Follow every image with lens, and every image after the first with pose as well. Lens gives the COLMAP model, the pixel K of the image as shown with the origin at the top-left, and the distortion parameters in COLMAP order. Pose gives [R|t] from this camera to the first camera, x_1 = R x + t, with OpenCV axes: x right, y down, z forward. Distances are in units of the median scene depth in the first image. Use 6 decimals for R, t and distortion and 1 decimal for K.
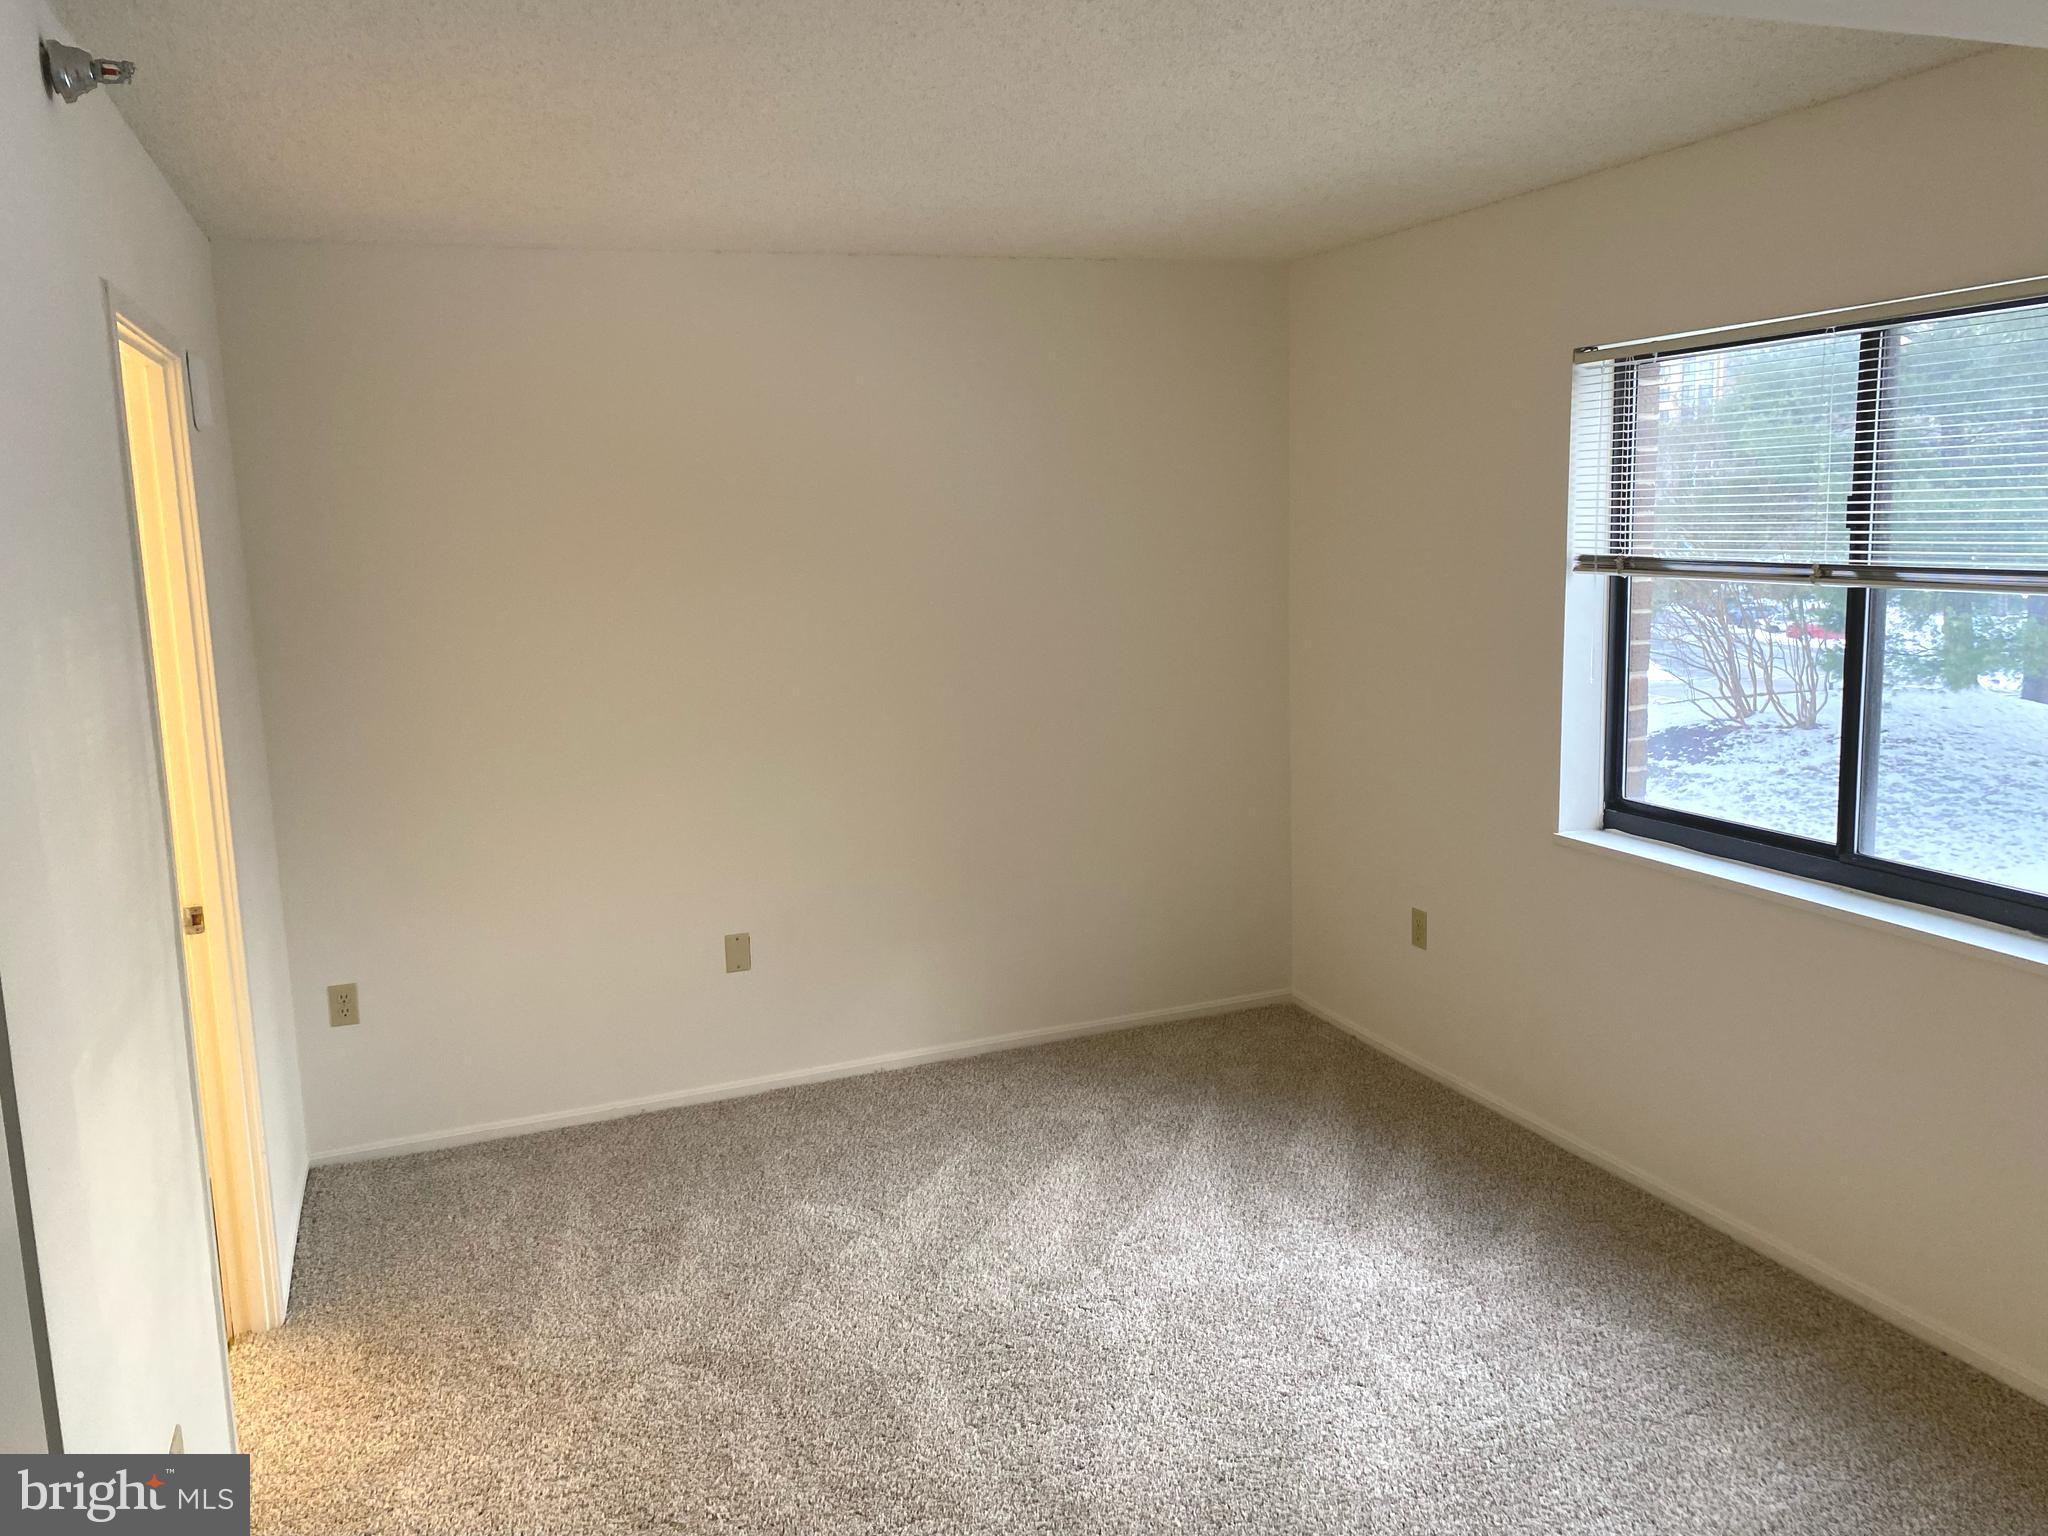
lens RADIAL K [[1546.6, 0, 1024.0], [0, 1546.6, 768.0], [0, 0, 1]] dist [-0.016138, 0.000426]
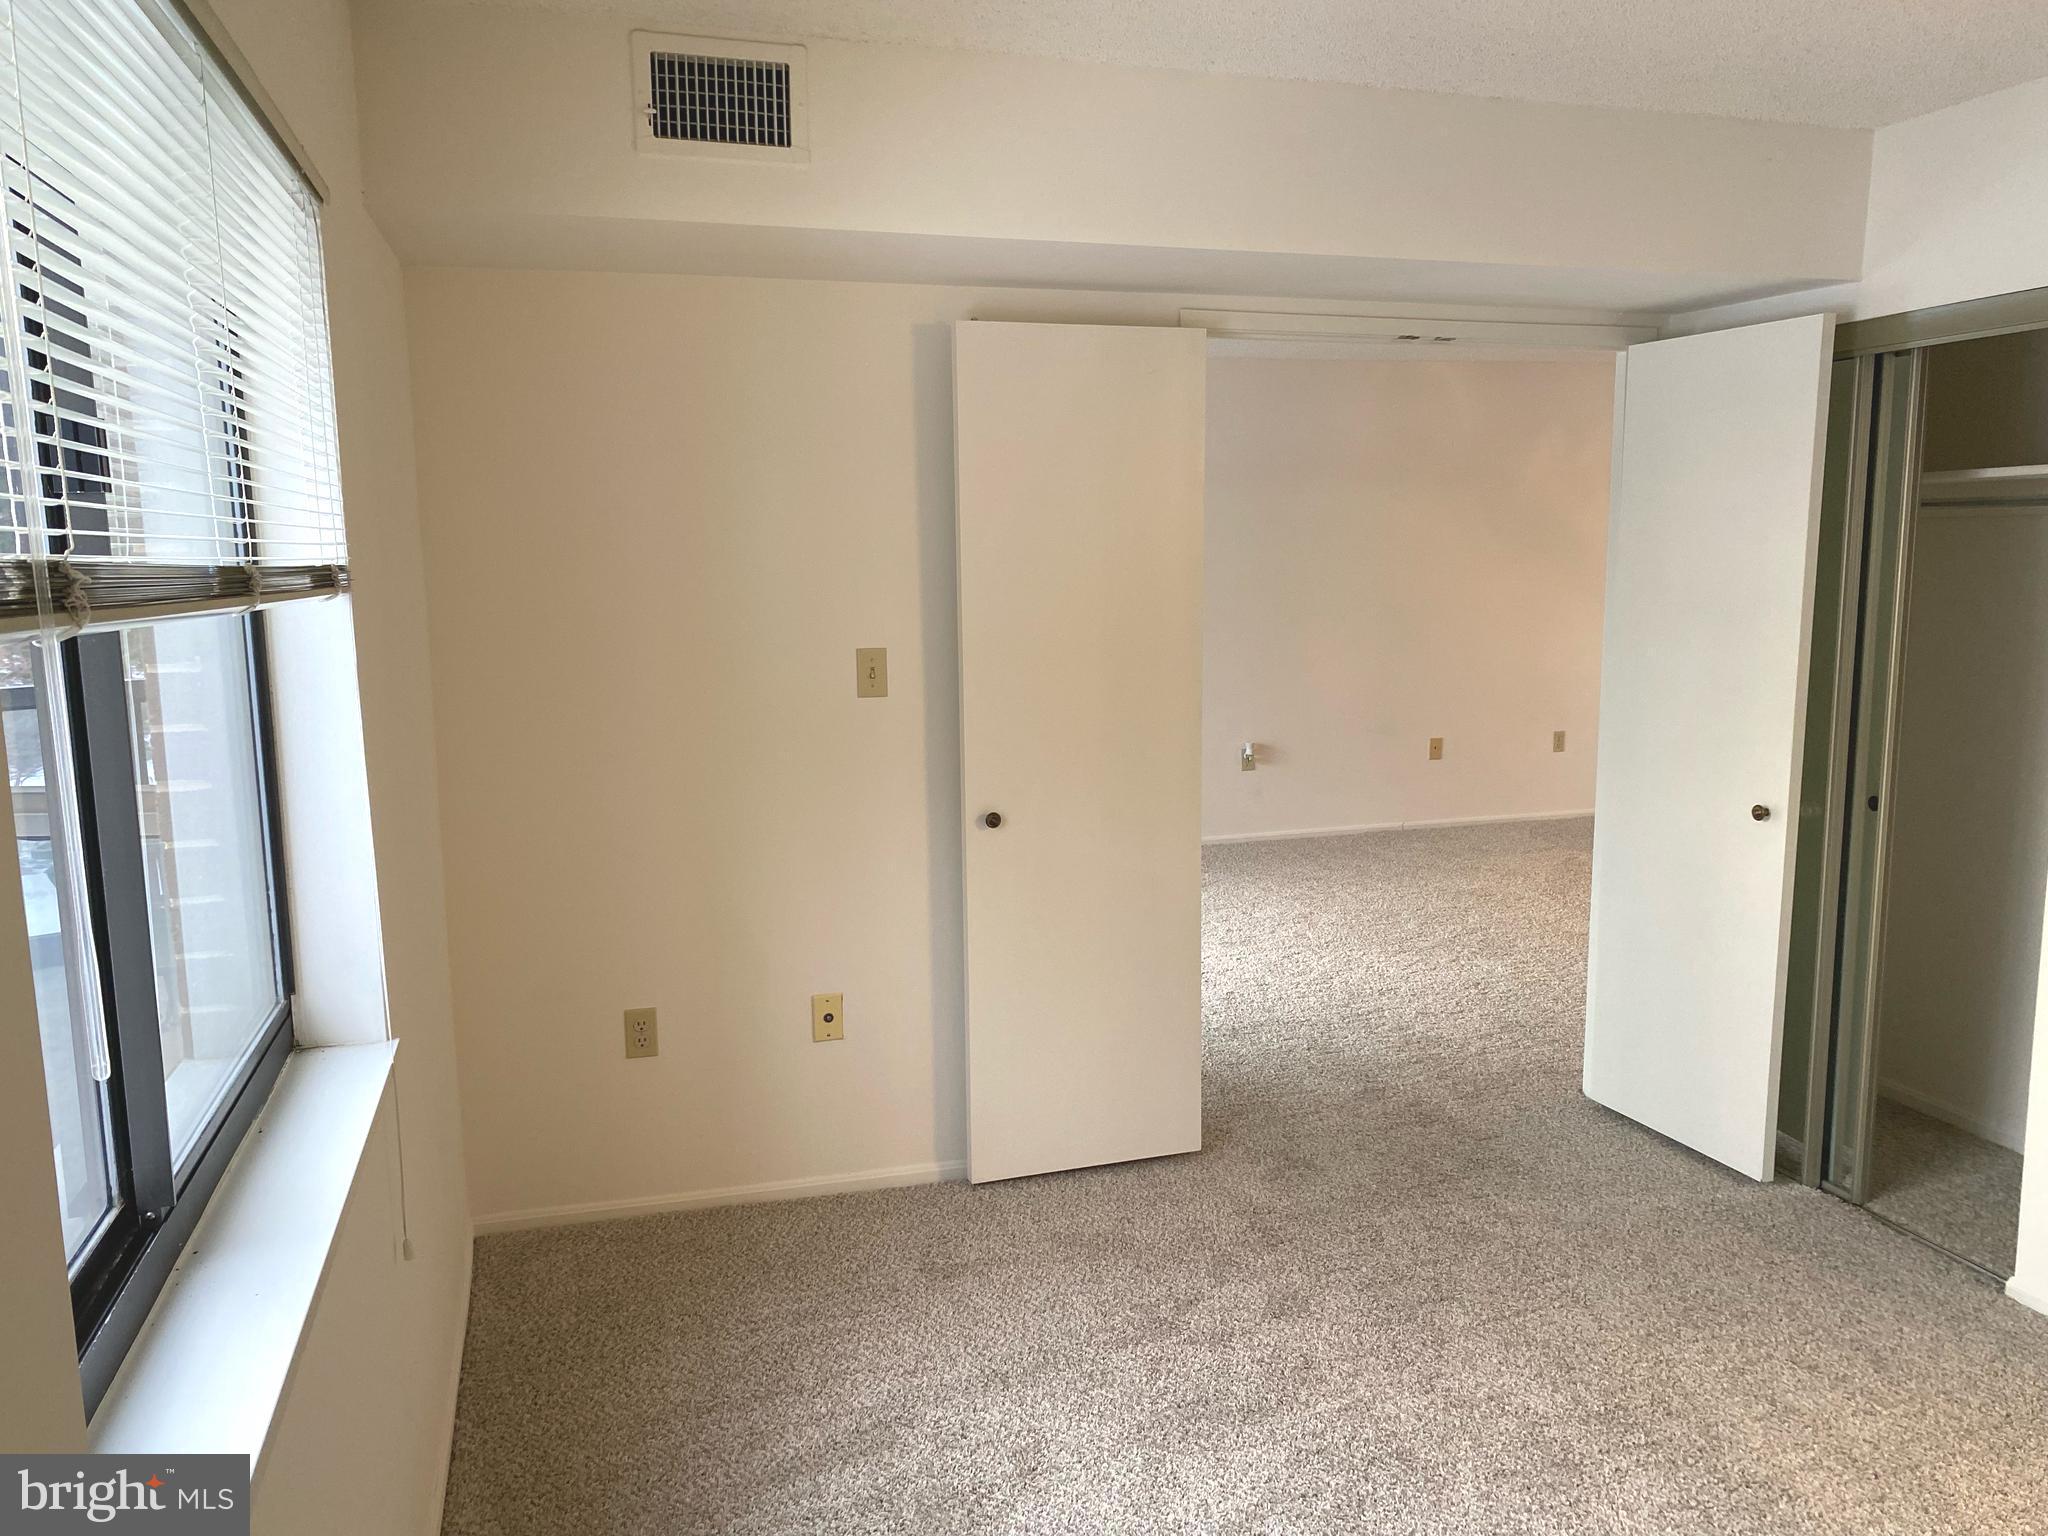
lens RADIAL K [[1546.6, 0, 1024.0], [0, 1546.6, 768.0], [0, 0, 1]] dist [-0.016138, 0.000426]
pose [[-0.995447, 0.016742, 0.093832, 0.048031], [0.043379, 0.956163, 0.289604, -0.194914], [-0.084870, 0.292356, -0.952536, 1.372166]]
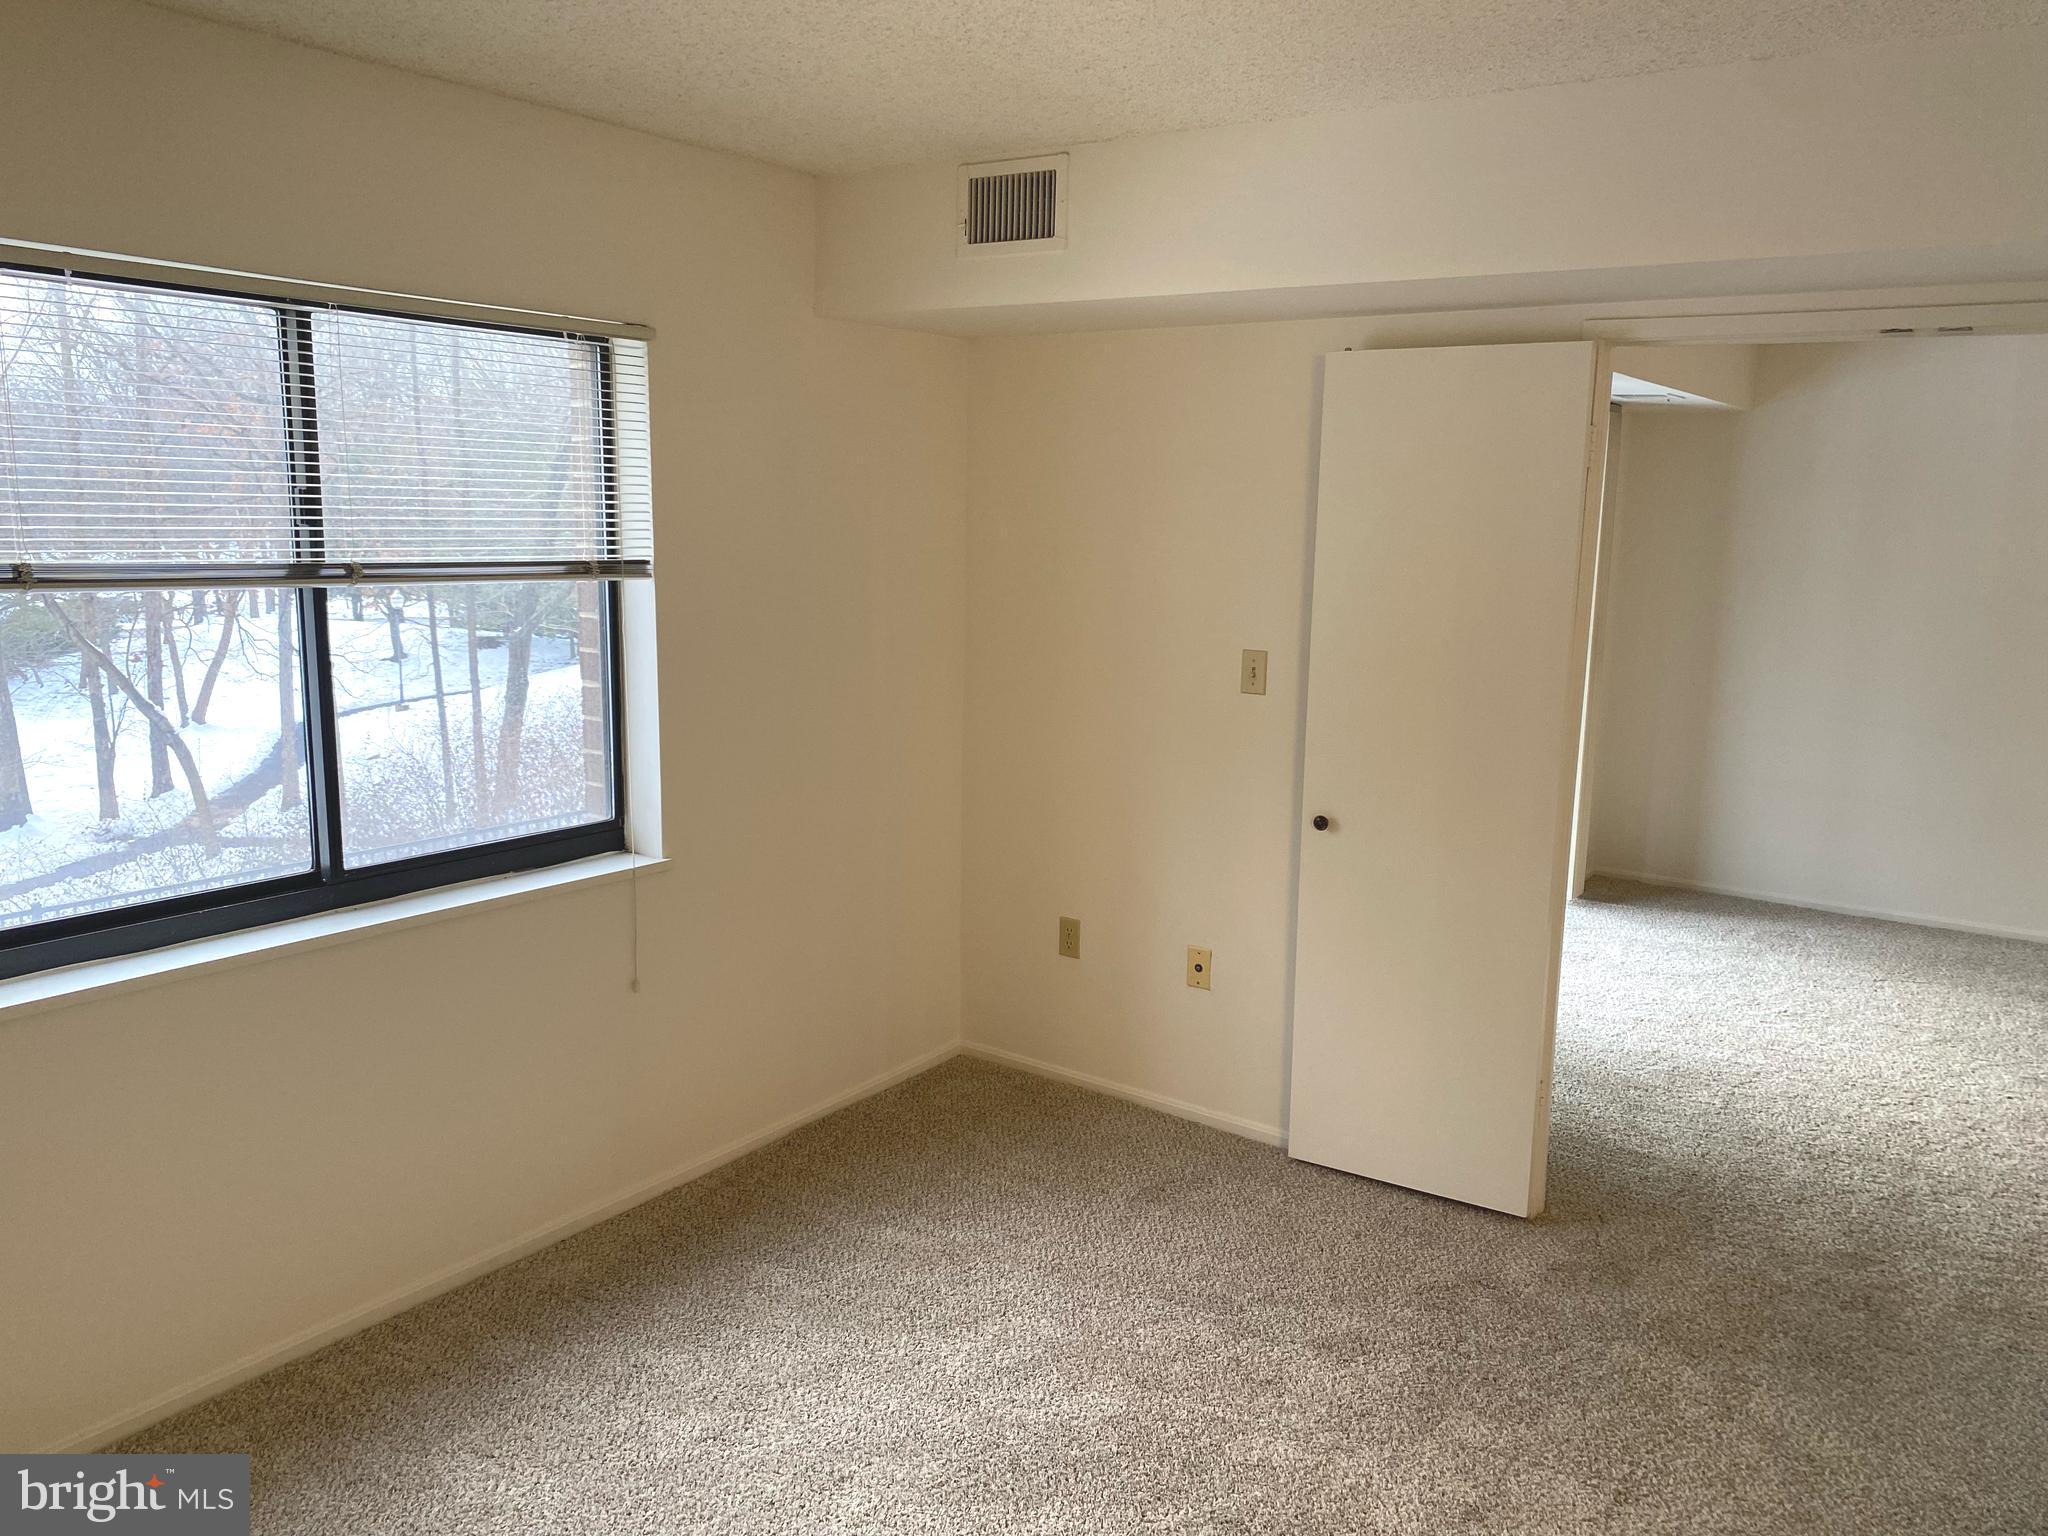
lens RADIAL K [[1582.2, 0, 1024.0], [0, 1582.2, 768.0], [0, 0, 1]] dist [-0.004405, -0.004162]
pose [[-0.545425, -0.134180, 0.827349, -0.501611], [0.120075, 0.964412, 0.235567, -0.190728], [-0.829514, 0.227828, -0.509903, 1.185038]]
